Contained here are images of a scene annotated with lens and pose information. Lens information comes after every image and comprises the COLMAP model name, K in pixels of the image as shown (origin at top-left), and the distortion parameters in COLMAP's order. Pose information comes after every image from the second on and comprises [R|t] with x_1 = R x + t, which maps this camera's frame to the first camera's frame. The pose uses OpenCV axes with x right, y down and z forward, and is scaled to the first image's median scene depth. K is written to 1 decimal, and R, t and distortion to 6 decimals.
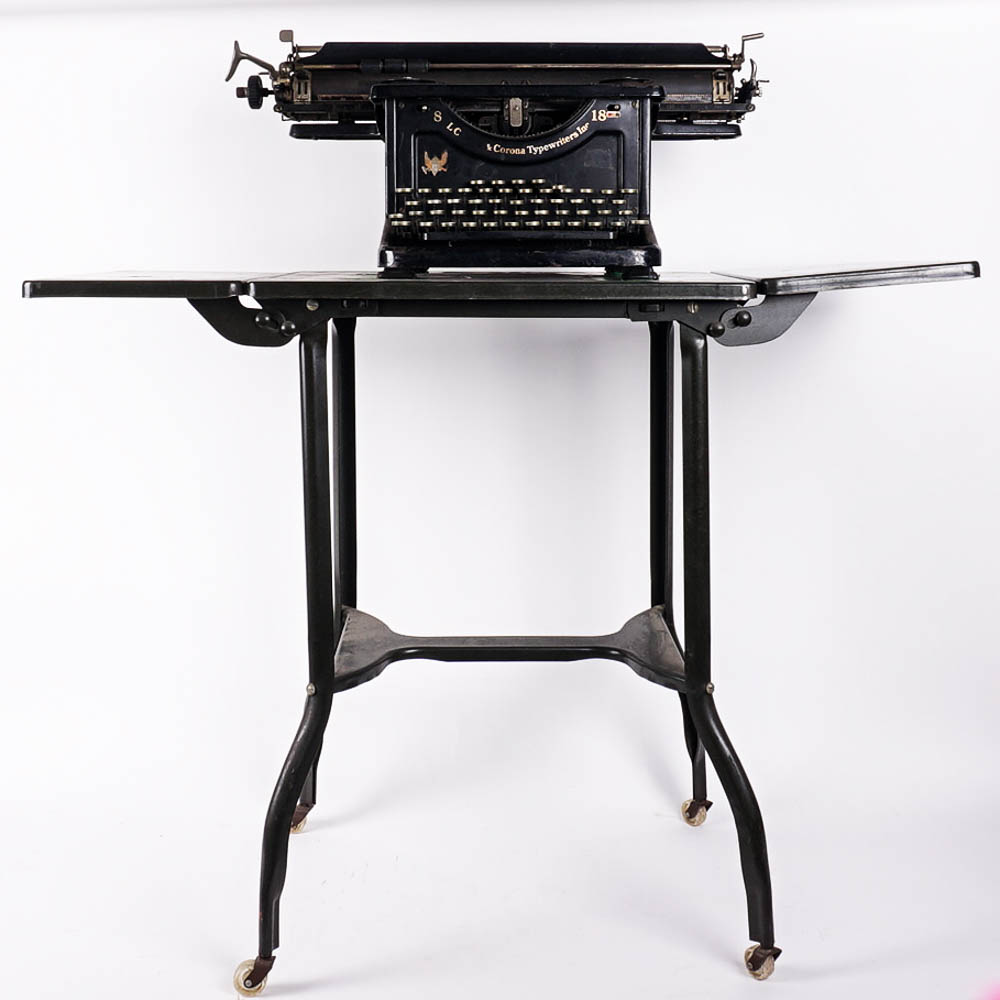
lens RADIAL K [[1593.9, 0, 510.1], [0, 1593.9, 378.9], [0, 0, 1]] dist [-0.083425, 0.000000]
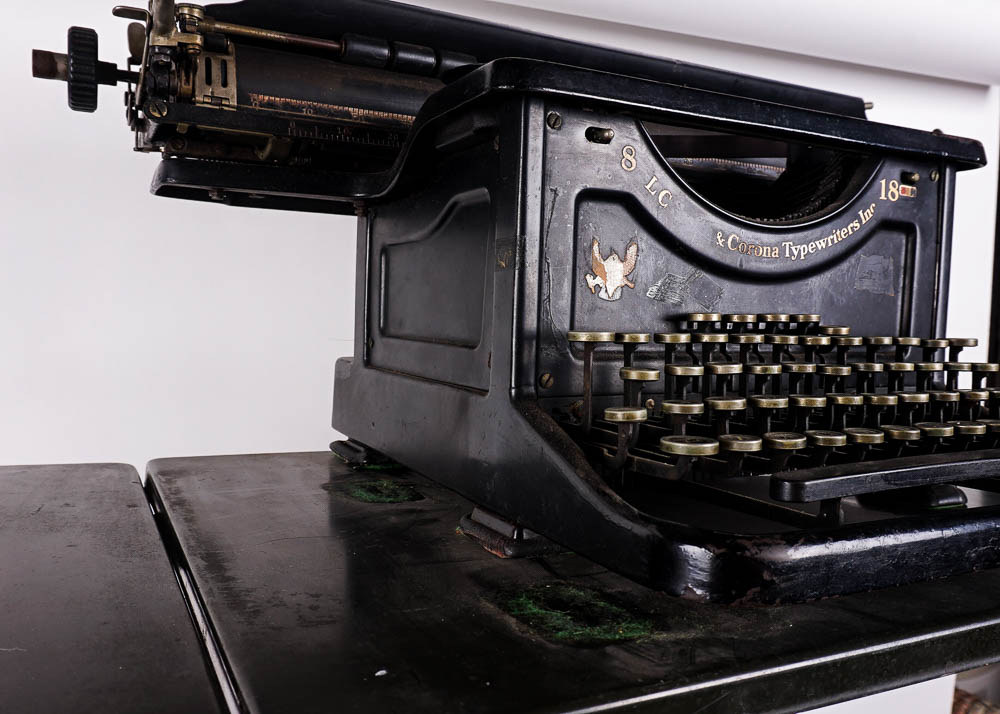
lens RADIAL K [[867.9, 0, 519.0], [0, 867.9, 348.7], [0, 0, 1]] dist [-0.012266, 0.001519]
pose [[0.885889, 0.004754, 0.463873, -0.178017], [0.010250, 0.999503, -0.029819, -0.107868], [-0.463784, 0.031171, 0.885400, 0.810228]]
